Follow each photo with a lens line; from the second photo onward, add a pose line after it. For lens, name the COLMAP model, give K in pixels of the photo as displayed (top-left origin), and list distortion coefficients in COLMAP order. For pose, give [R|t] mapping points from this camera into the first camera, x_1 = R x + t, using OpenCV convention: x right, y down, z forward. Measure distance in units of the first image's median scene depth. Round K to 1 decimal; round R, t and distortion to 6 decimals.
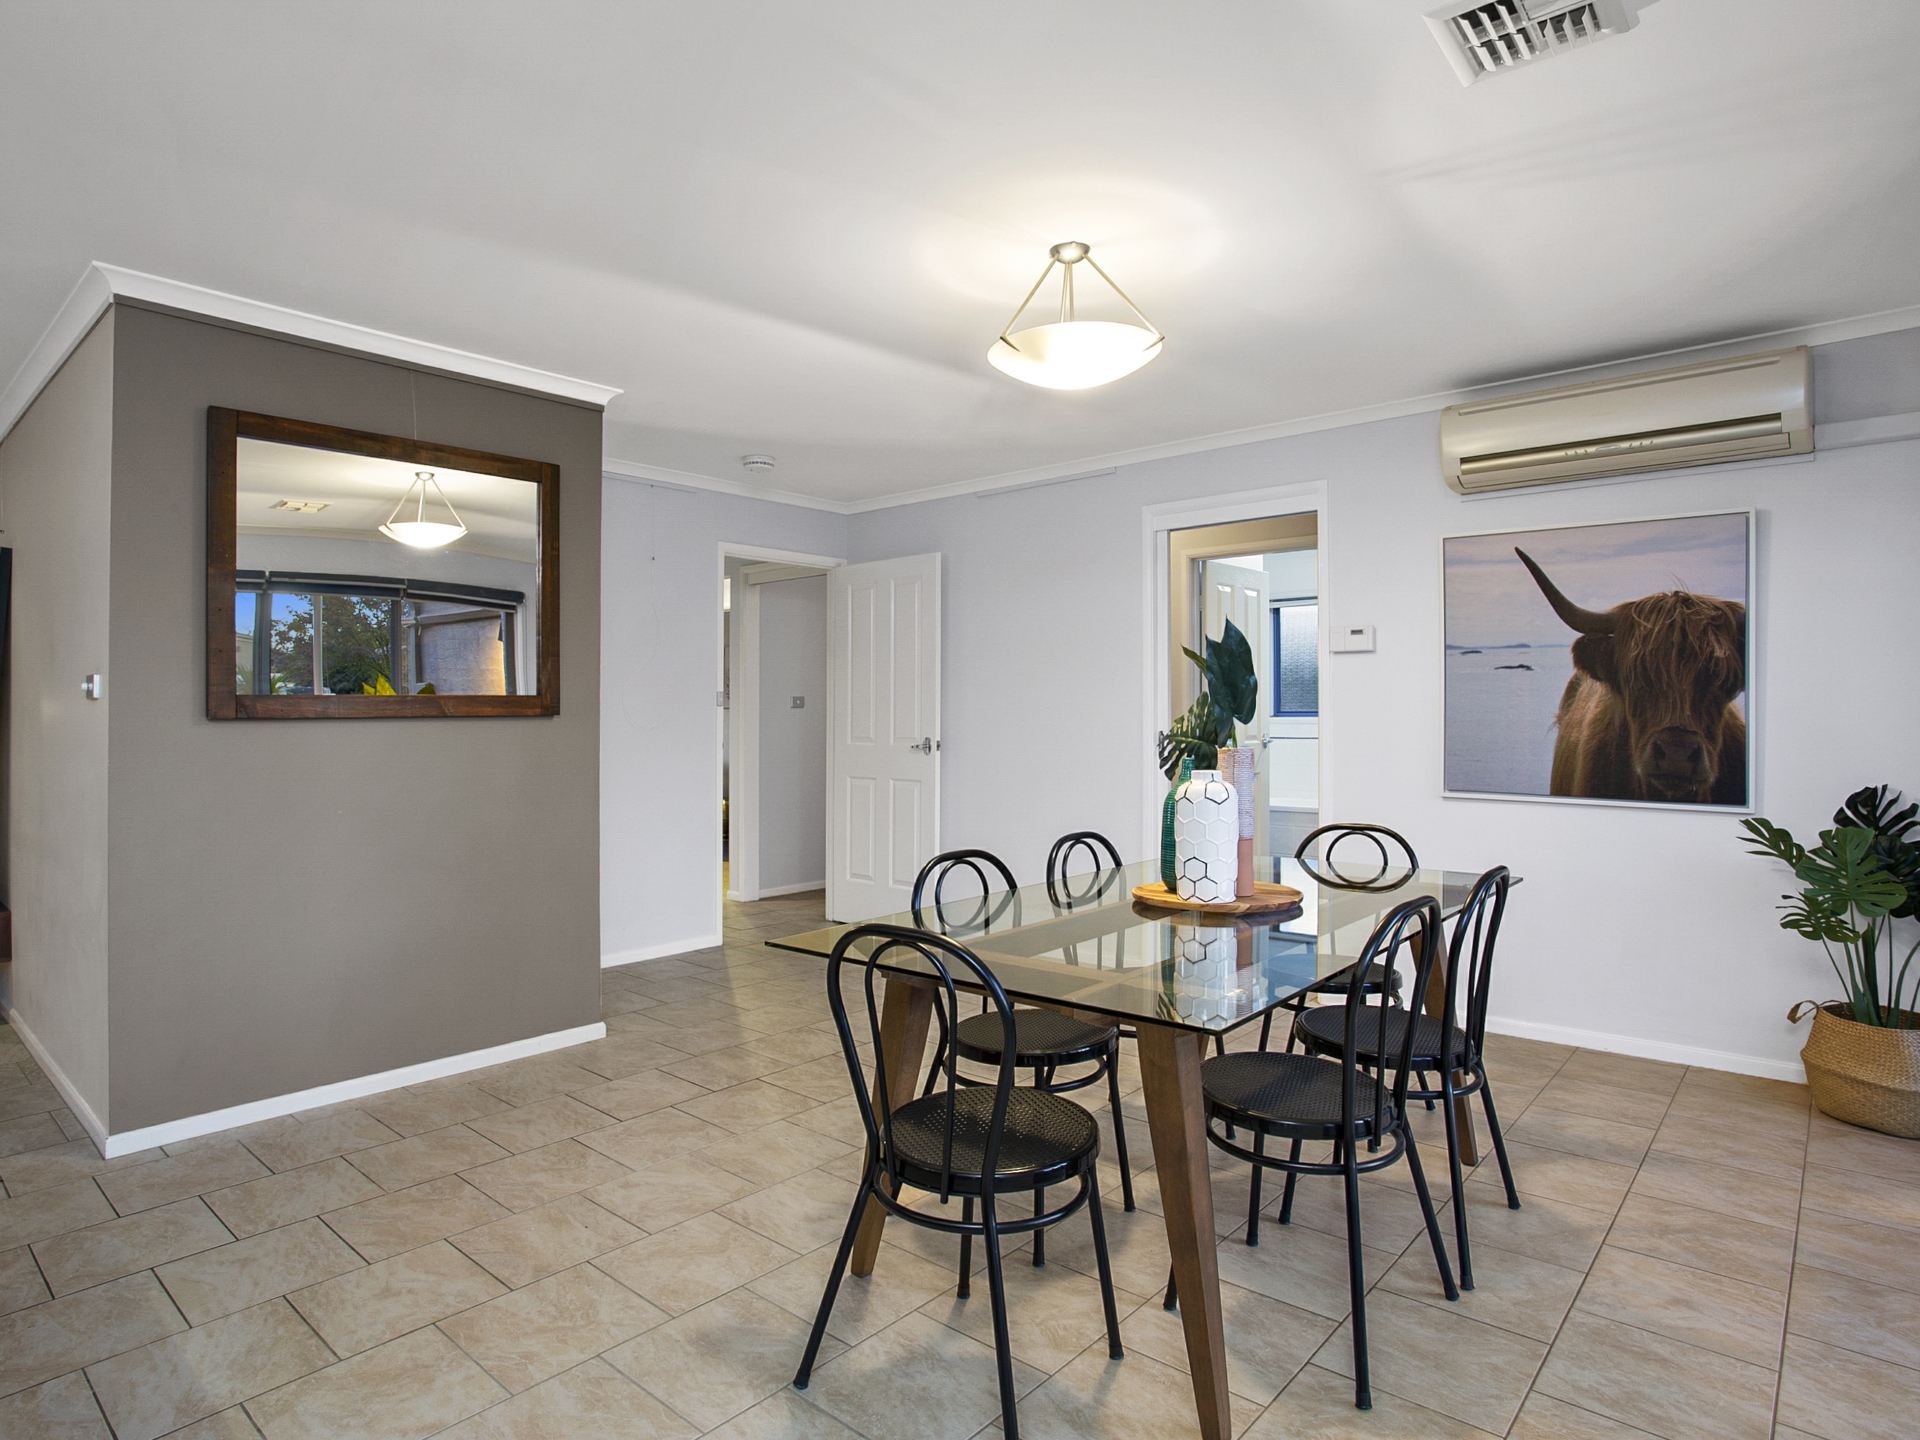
lens RADIAL K [[1083.1, 0, 955.1], [0, 1083.1, 714.9], [0, 0, 1]] dist [-0.041596, -0.000916]
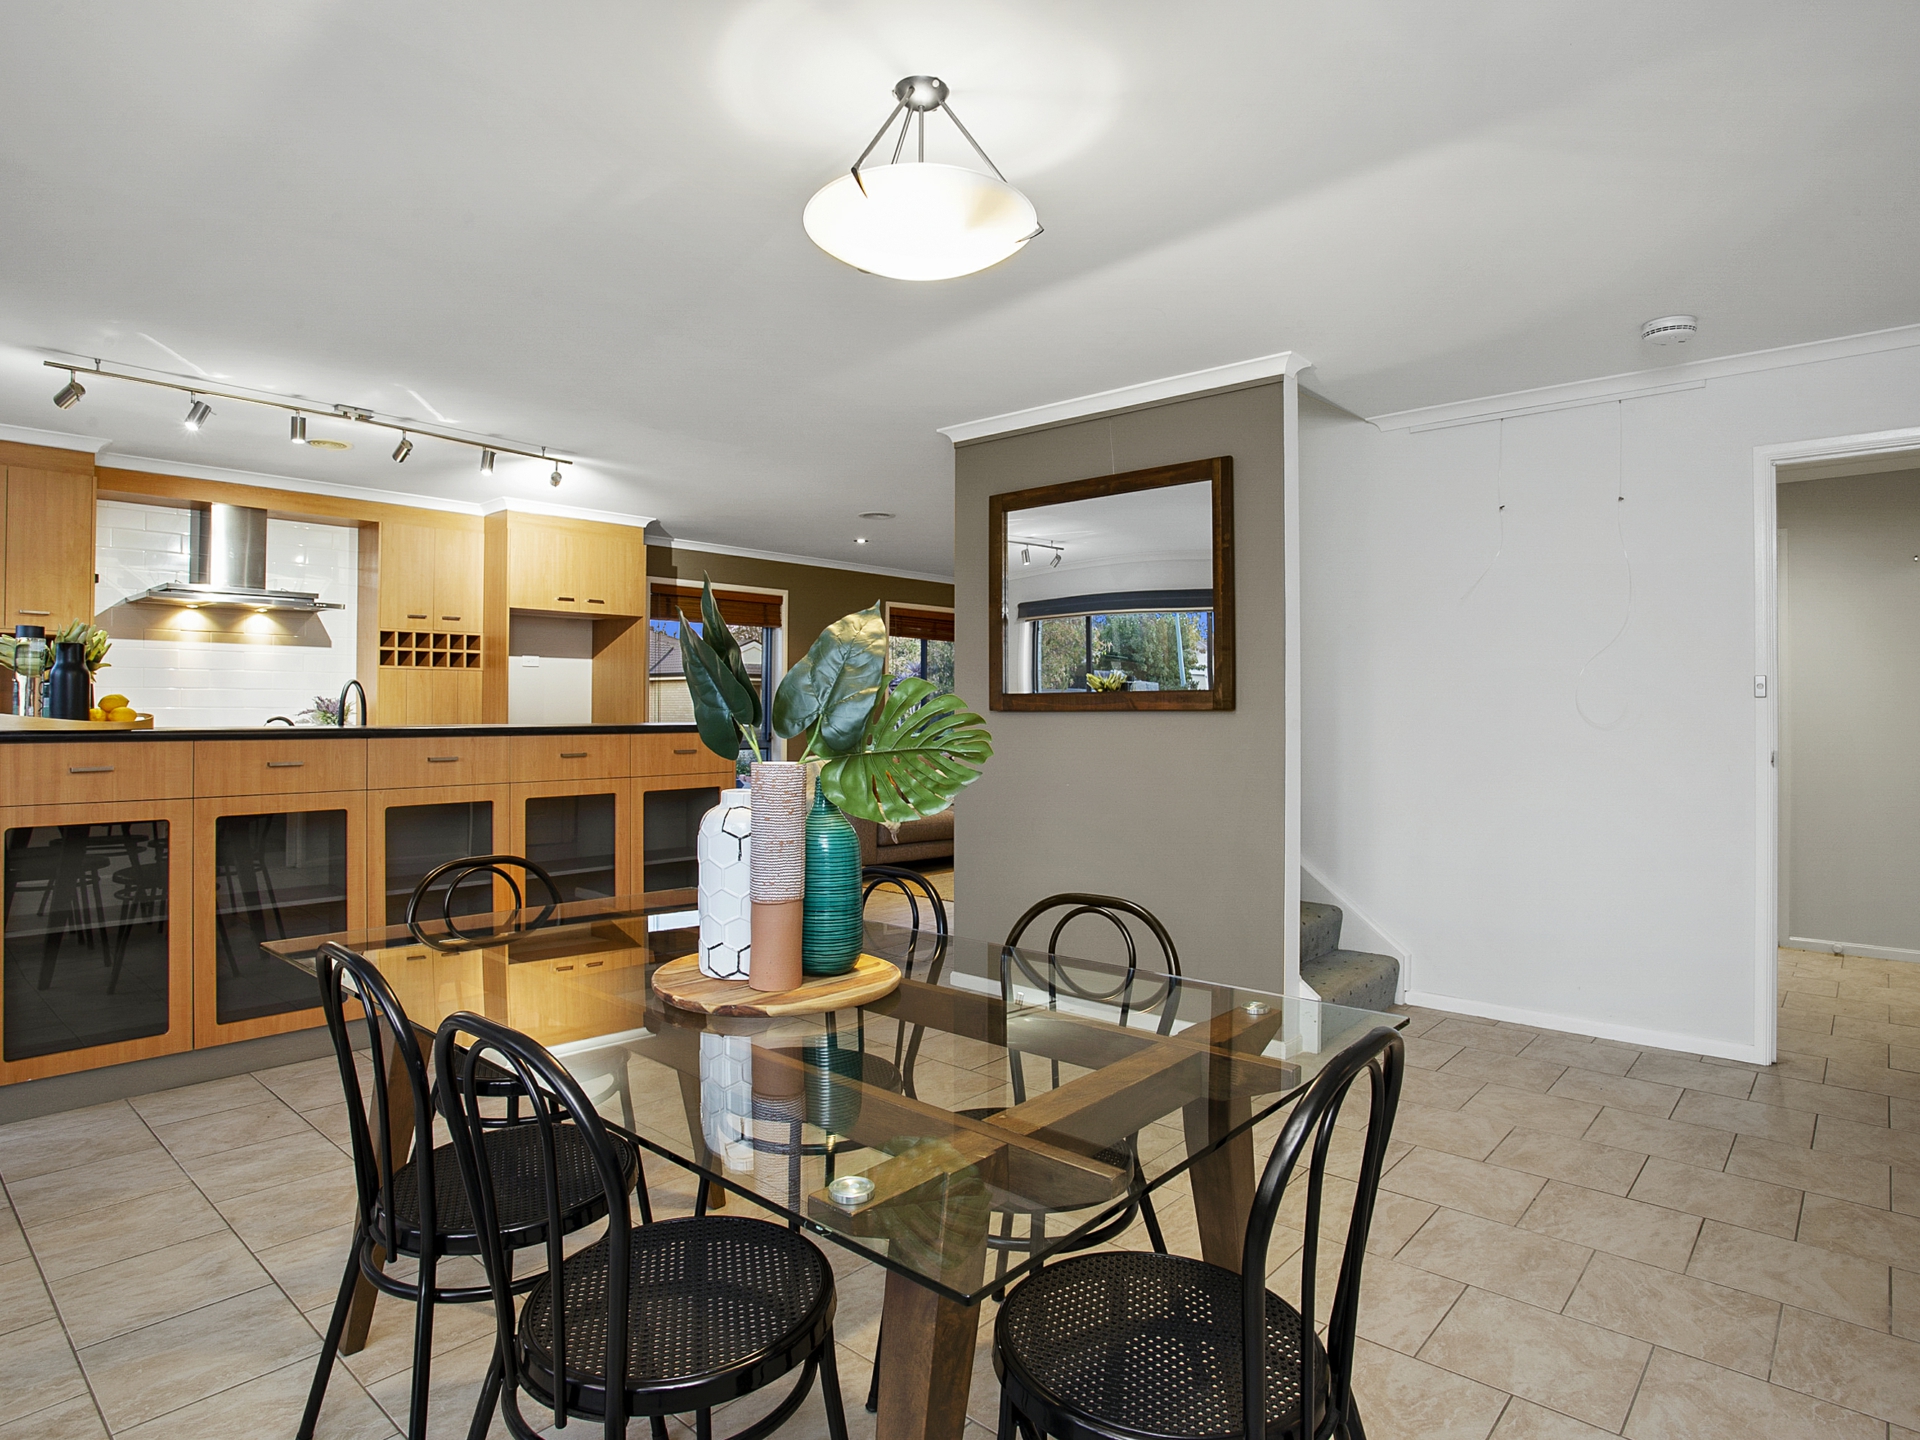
lens RADIAL K [[1095.5, 0, 938.1], [0, 1095.5, 704.6], [0, 0, 1]] dist [-0.058077, 0.024073]
pose [[-0.015568, -0.000305, -0.999879, 0.777569], [-0.005567, 0.999984, -0.000218, -0.003410], [0.999863, 0.005563, -0.015569, 0.921383]]
